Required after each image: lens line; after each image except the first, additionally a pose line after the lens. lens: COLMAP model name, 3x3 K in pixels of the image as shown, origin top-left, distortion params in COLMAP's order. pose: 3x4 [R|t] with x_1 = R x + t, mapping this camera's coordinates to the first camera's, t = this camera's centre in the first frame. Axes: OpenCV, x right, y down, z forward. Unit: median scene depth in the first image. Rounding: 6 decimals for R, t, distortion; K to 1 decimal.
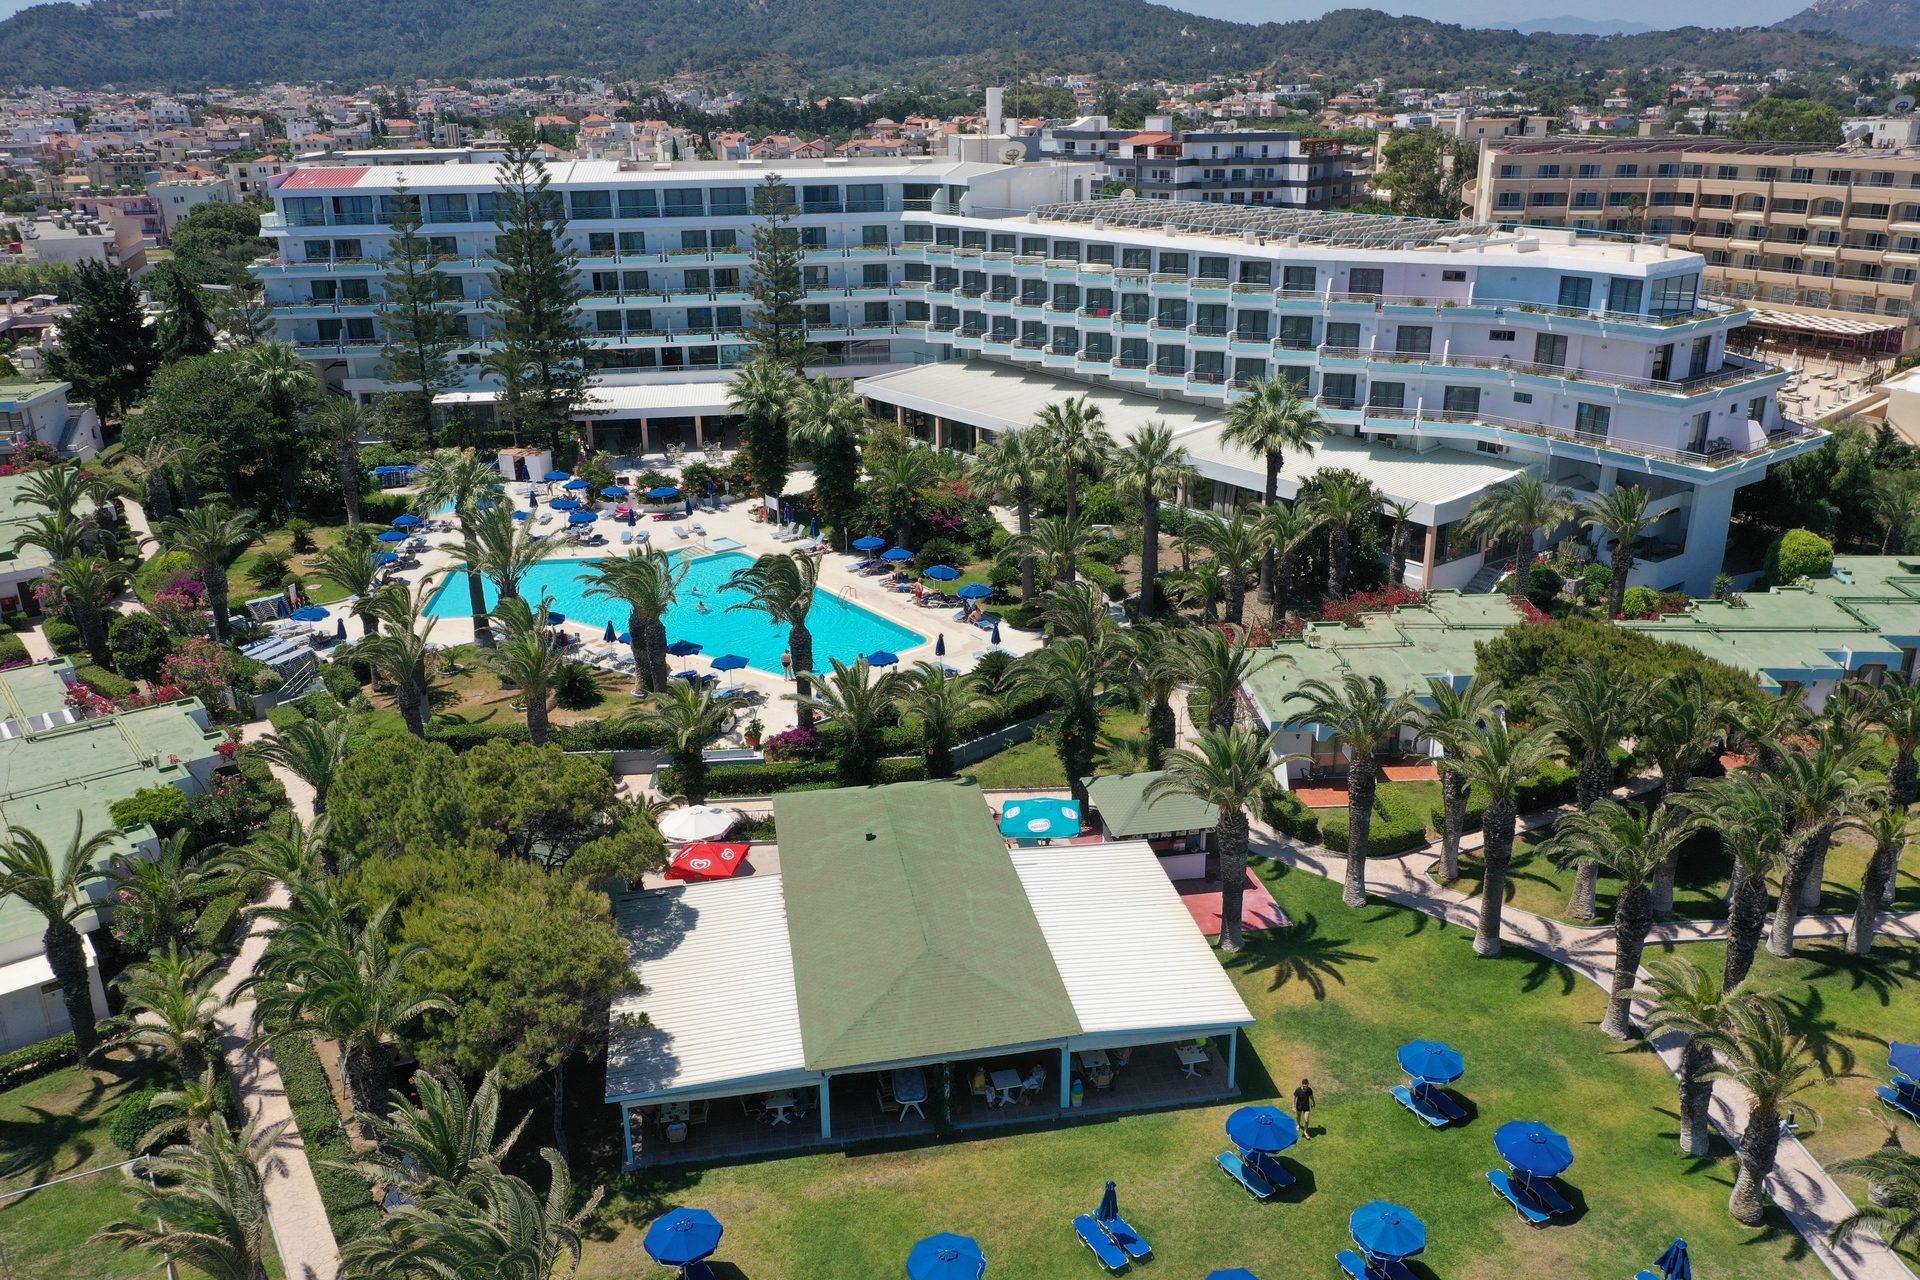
lens RADIAL K [[1540.3, 0, 962.1], [0, 1540.3, 638.4], [0, 0, 1]] dist [0.006342, 0.000347]
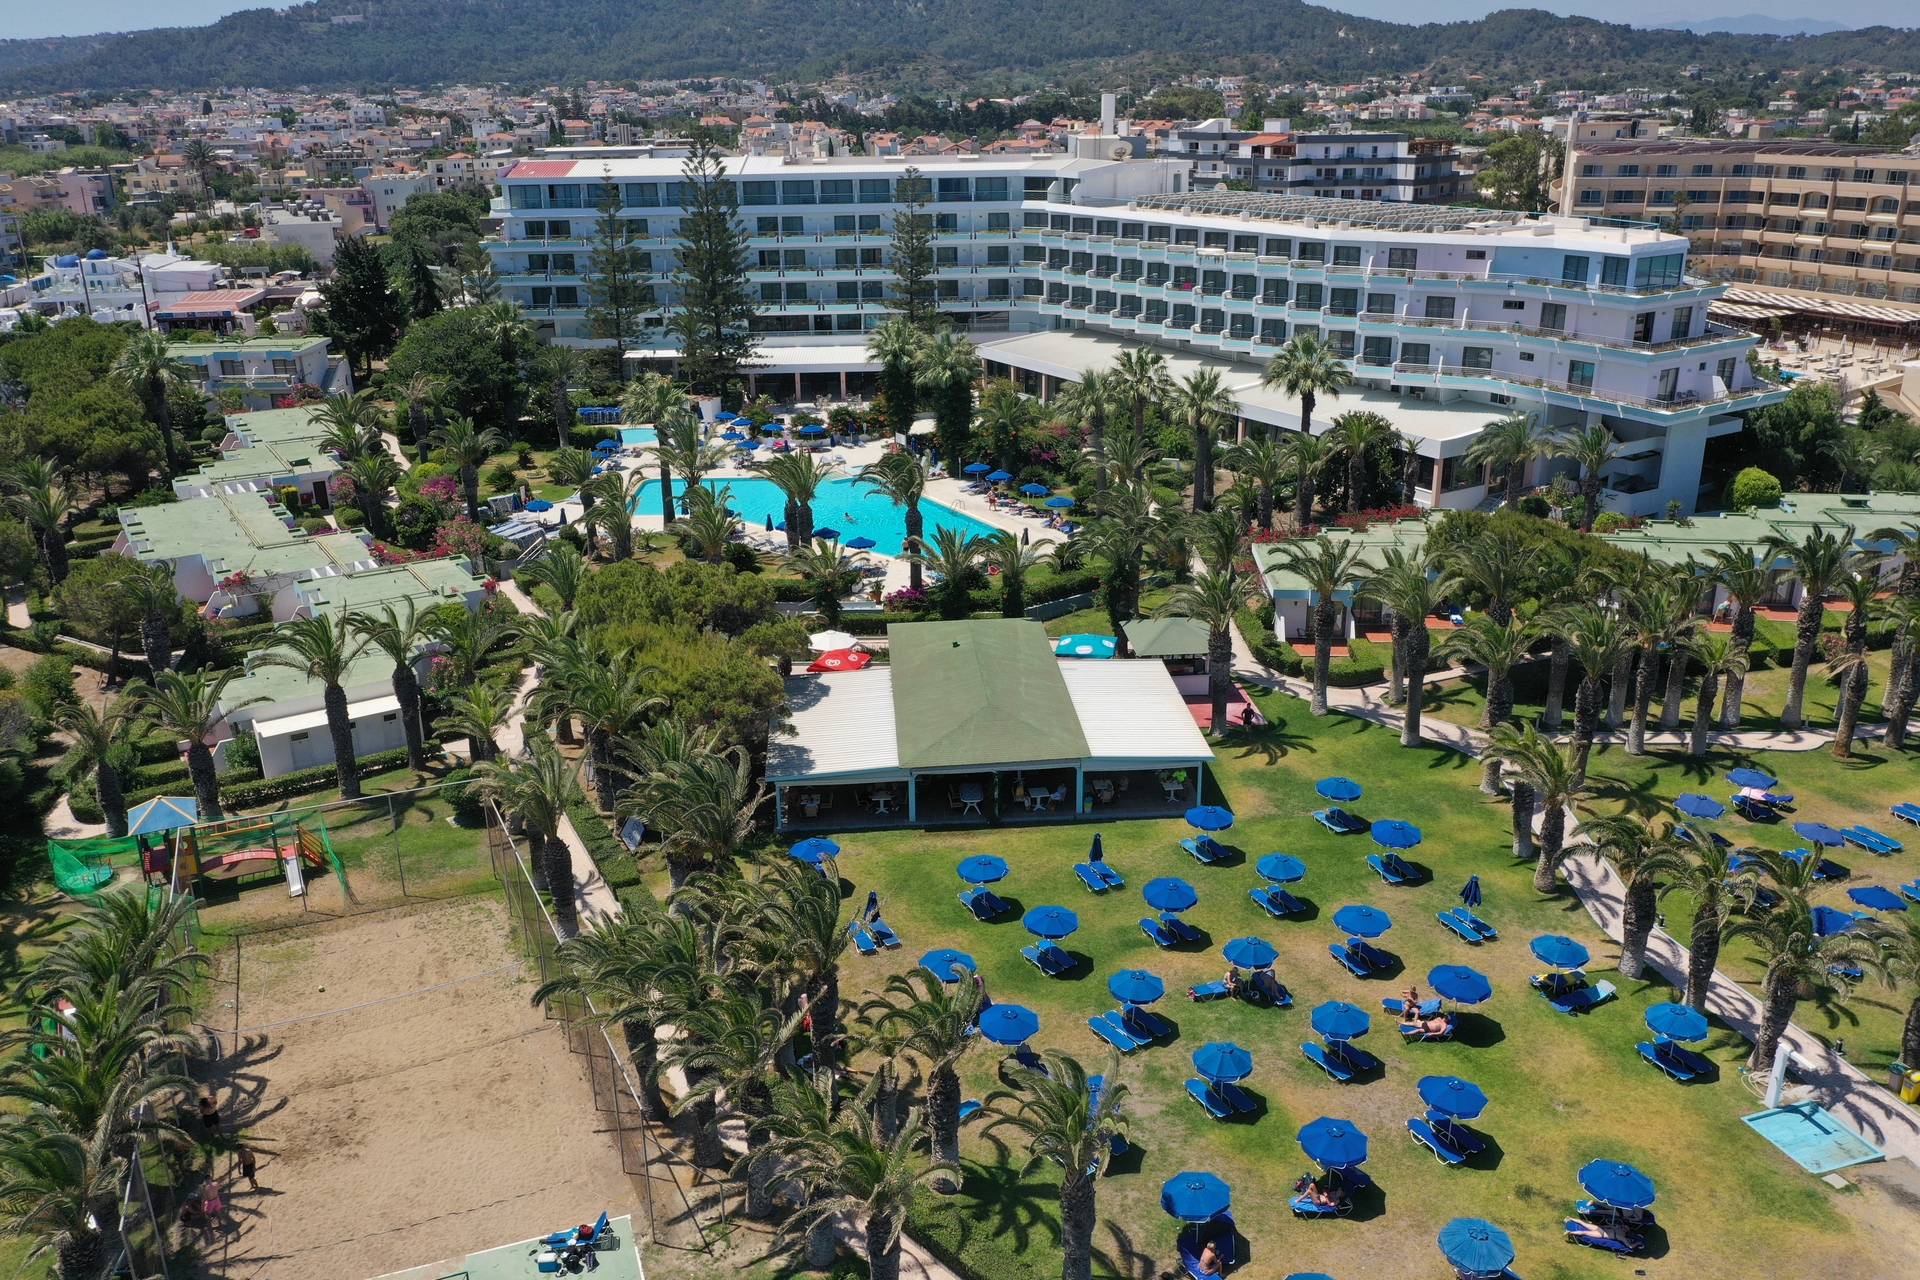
lens RADIAL K [[1540.3, 0, 958.6], [0, 1540.3, 640.6], [0, 0, 1]] dist [0.006342, 0.000347]
pose [[0.995321, 0.033368, -0.090684, 0.039814], [-0.033318, 0.999443, 0.002066, 0.072441], [0.090702, 0.000965, 0.995878, -0.217358]]
